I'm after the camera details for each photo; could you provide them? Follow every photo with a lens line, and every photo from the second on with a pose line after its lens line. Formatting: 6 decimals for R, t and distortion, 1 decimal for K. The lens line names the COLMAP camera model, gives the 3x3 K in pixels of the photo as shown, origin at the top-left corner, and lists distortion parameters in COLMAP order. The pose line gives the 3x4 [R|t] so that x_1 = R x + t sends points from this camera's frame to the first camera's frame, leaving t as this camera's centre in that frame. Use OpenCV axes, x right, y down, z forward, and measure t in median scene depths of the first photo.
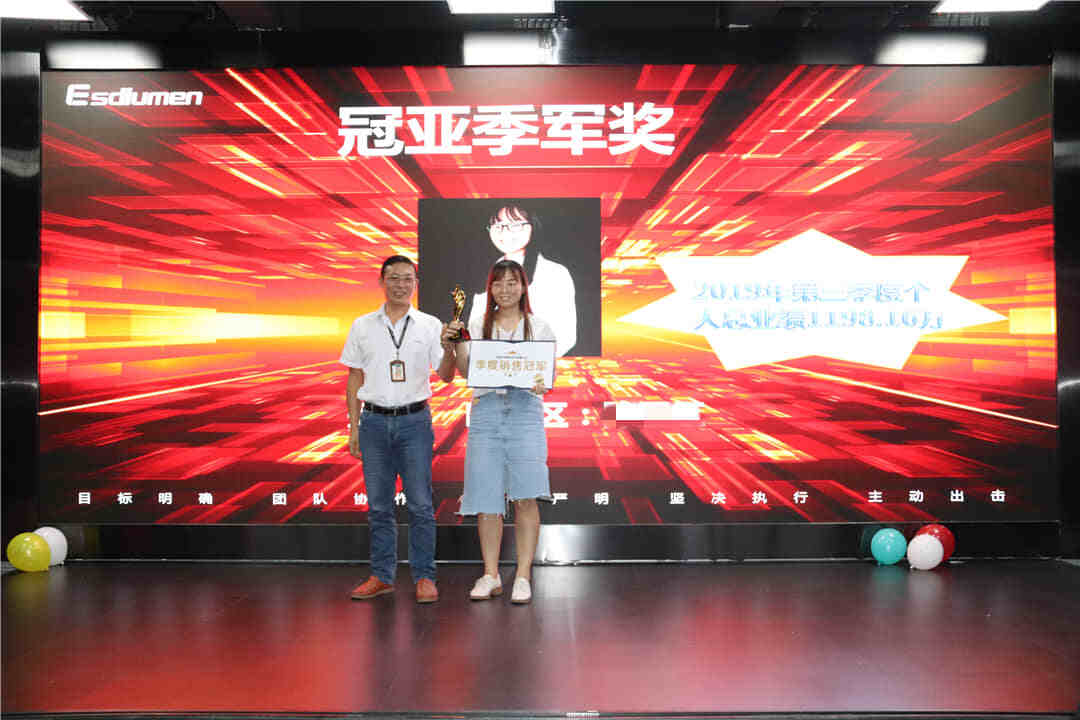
lens RADIAL K [[1074.6, 0, 549.5], [0, 1074.6, 366.2], [0, 0, 1]] dist [-0.056929, 0.014719]
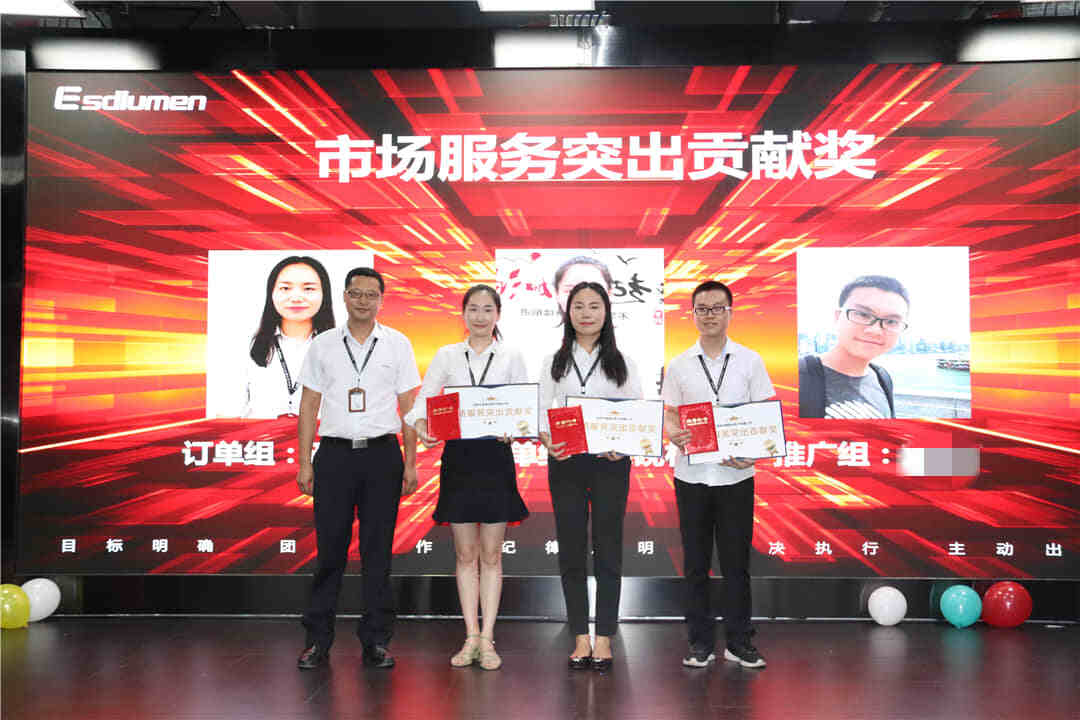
lens RADIAL K [[1355.3, 0, 540.0], [0, 1355.3, 360.0], [0, 0, 1]] dist [0.065187, 0.083665]
pose [[0.999313, 0.002610, -0.036979, 0.001662], [-0.003863, 0.999419, -0.033855, 0.005394], [0.036869, 0.033975, 0.998742, -0.144570]]
